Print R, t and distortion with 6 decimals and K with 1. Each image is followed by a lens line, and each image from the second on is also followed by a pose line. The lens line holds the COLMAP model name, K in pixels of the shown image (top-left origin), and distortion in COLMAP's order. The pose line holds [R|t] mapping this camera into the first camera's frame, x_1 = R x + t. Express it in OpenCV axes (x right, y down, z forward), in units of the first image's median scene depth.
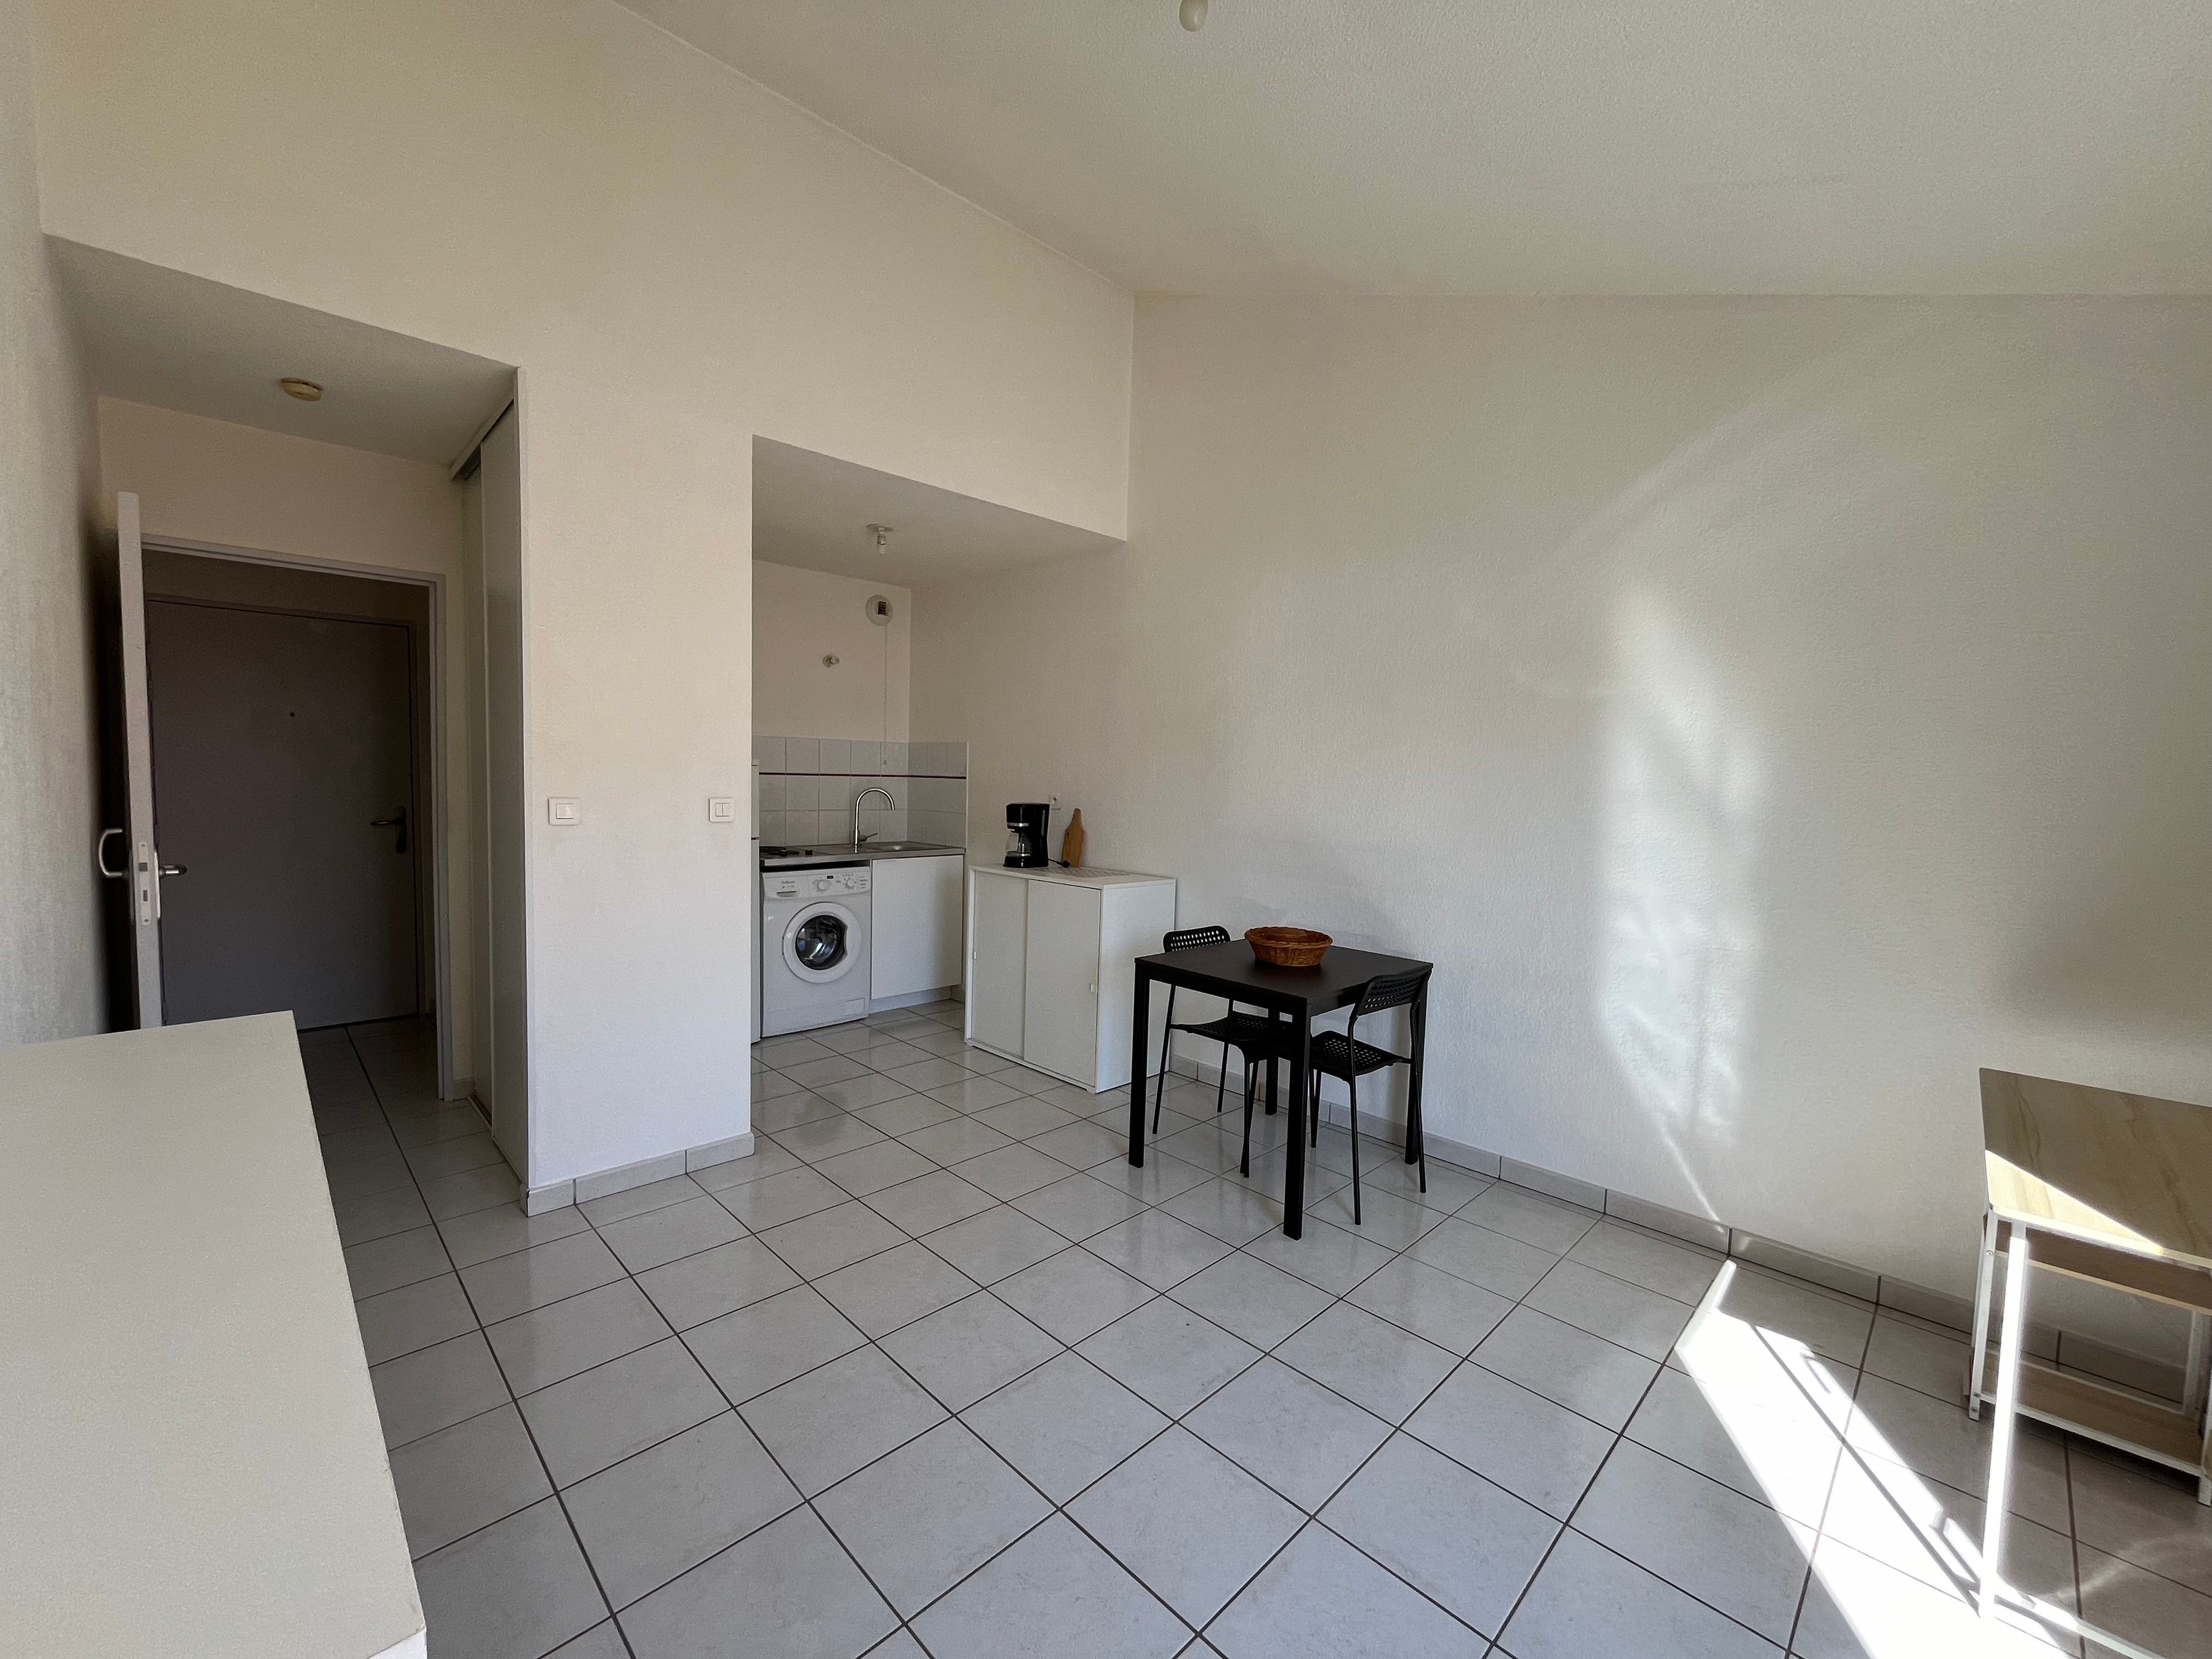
lens RADIAL K [[893.7, 0, 1101.2], [0, 893.7, 825.5], [0, 0, 1]] dist [-0.003976, -0.000568]
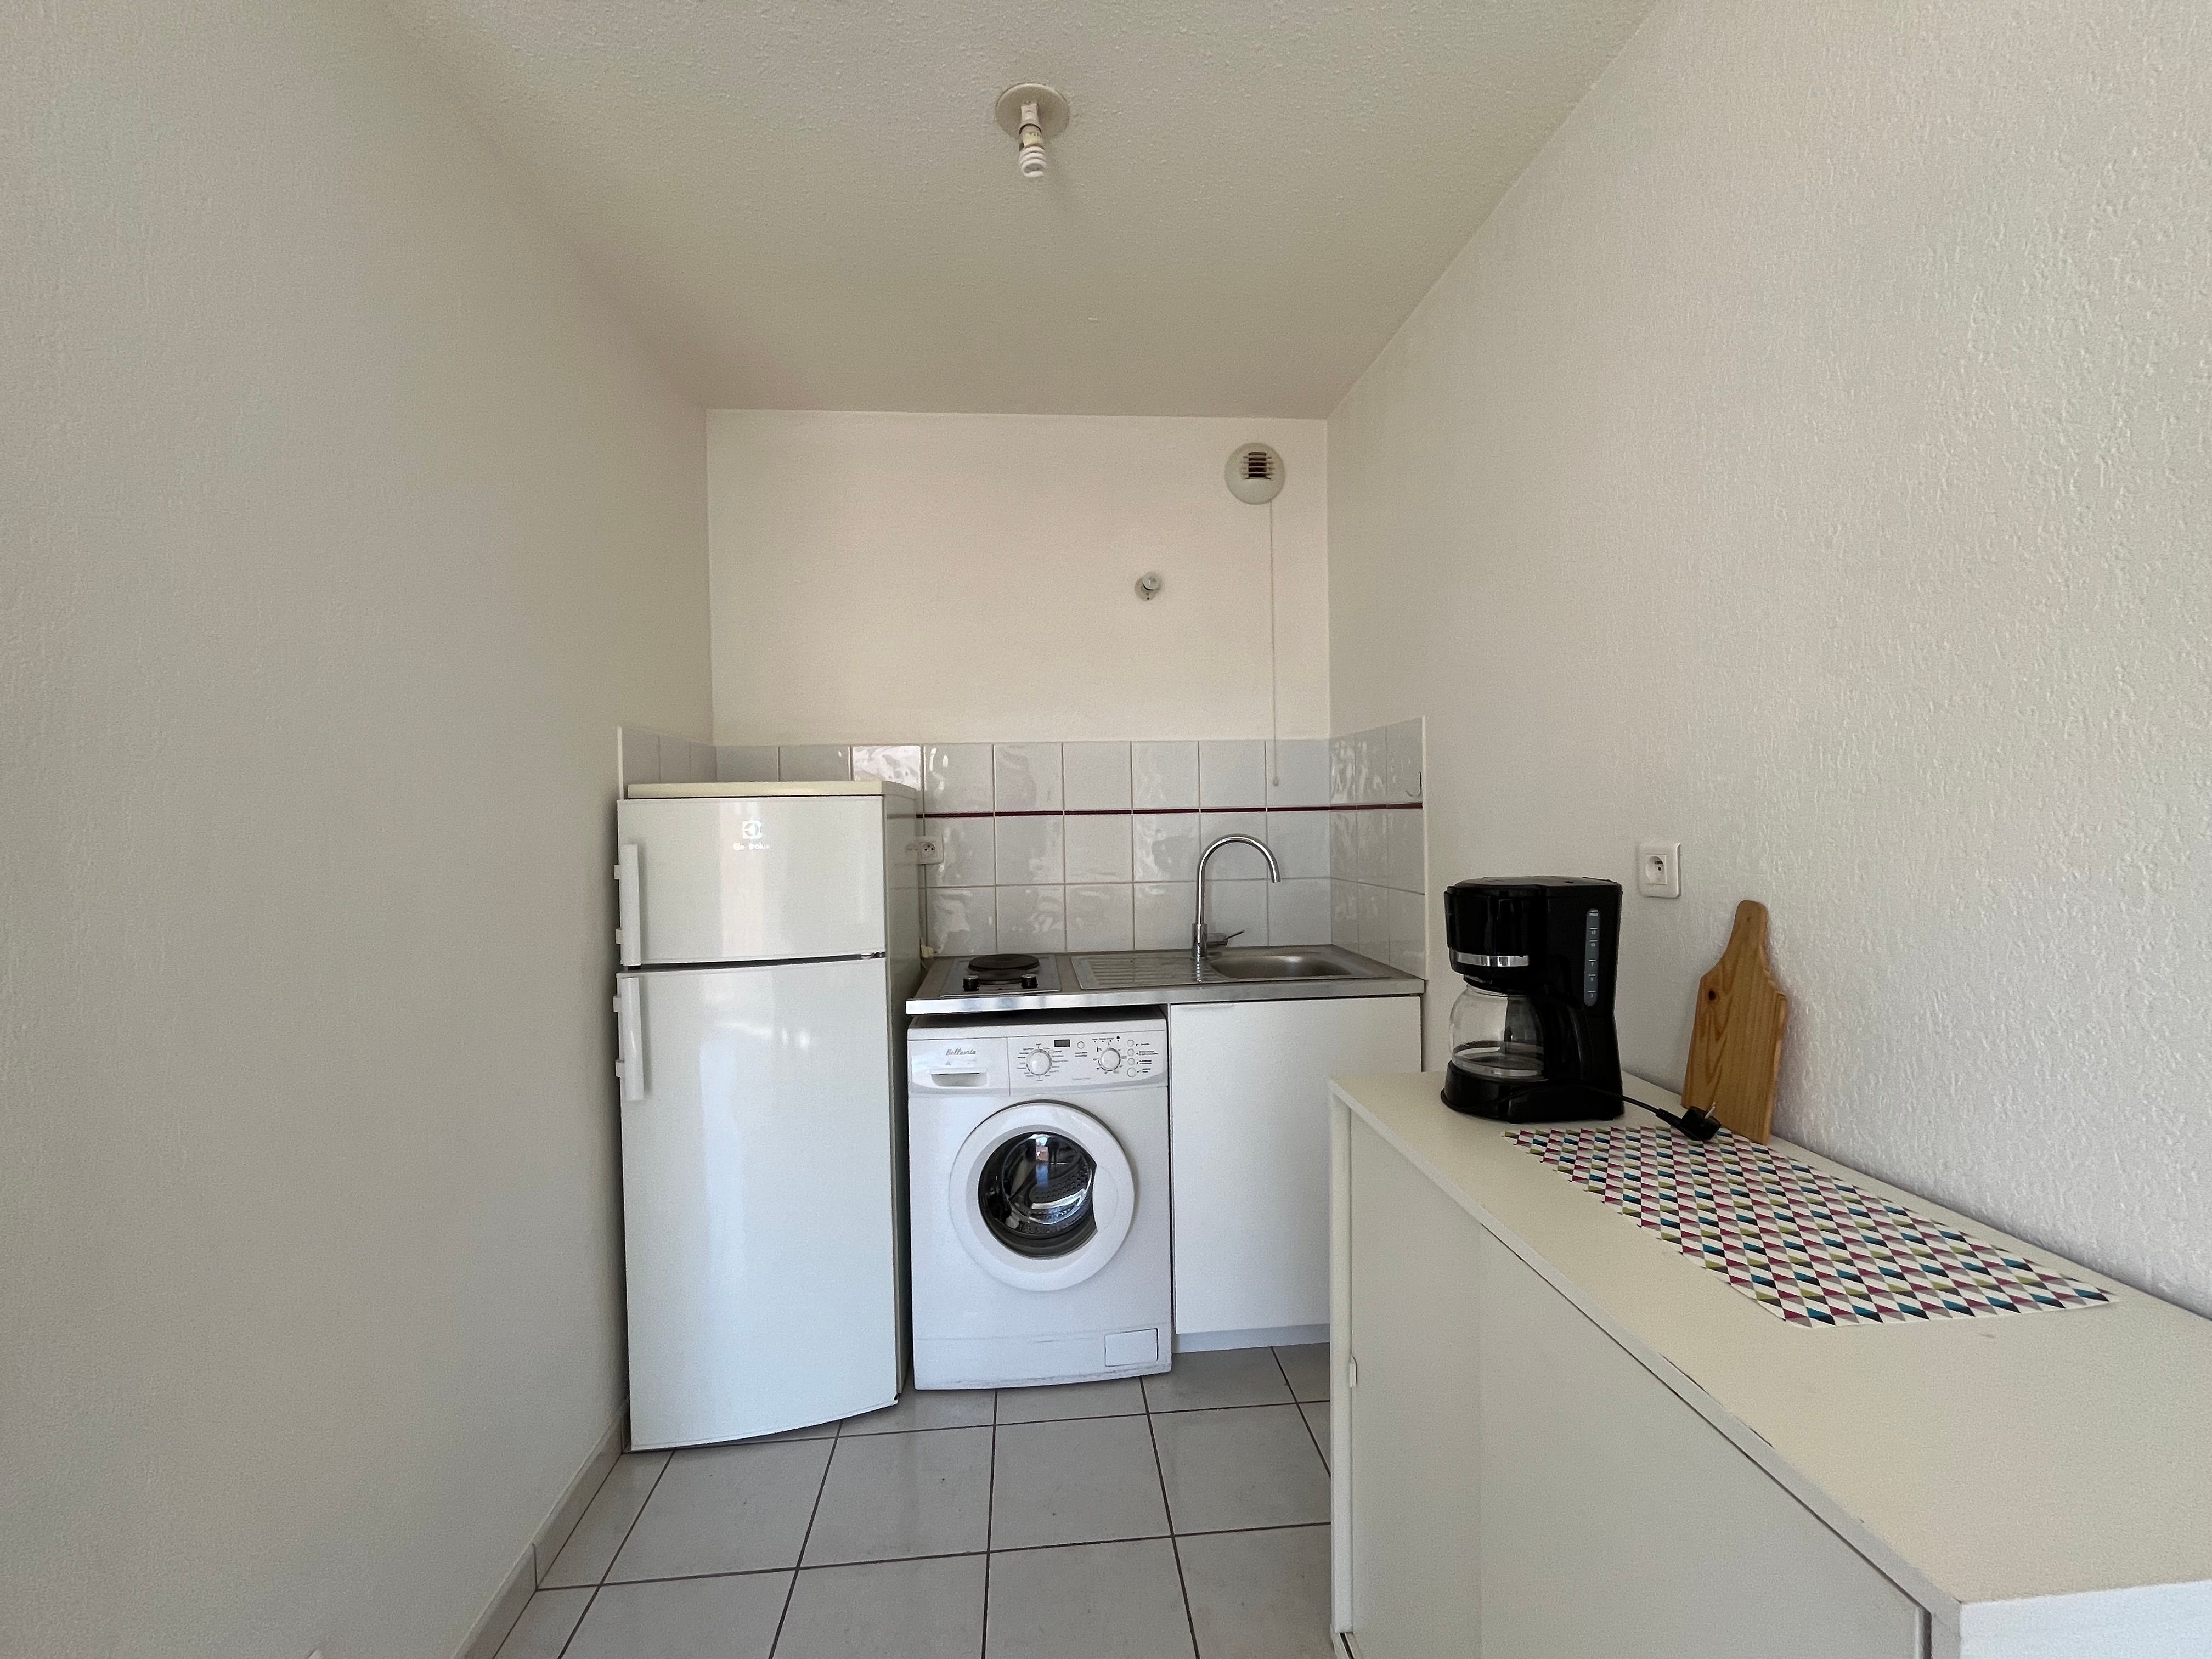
lens RADIAL K [[893.7, 0, 1101.2], [0, 893.7, 825.5], [0, 0, 1]] dist [-0.003976, -0.000568]
pose [[0.768132, -0.030909, -0.639545, -0.006112], [-0.000735, 0.998791, -0.049155, -0.027439], [0.640291, 0.038228, 0.767181, 0.676965]]
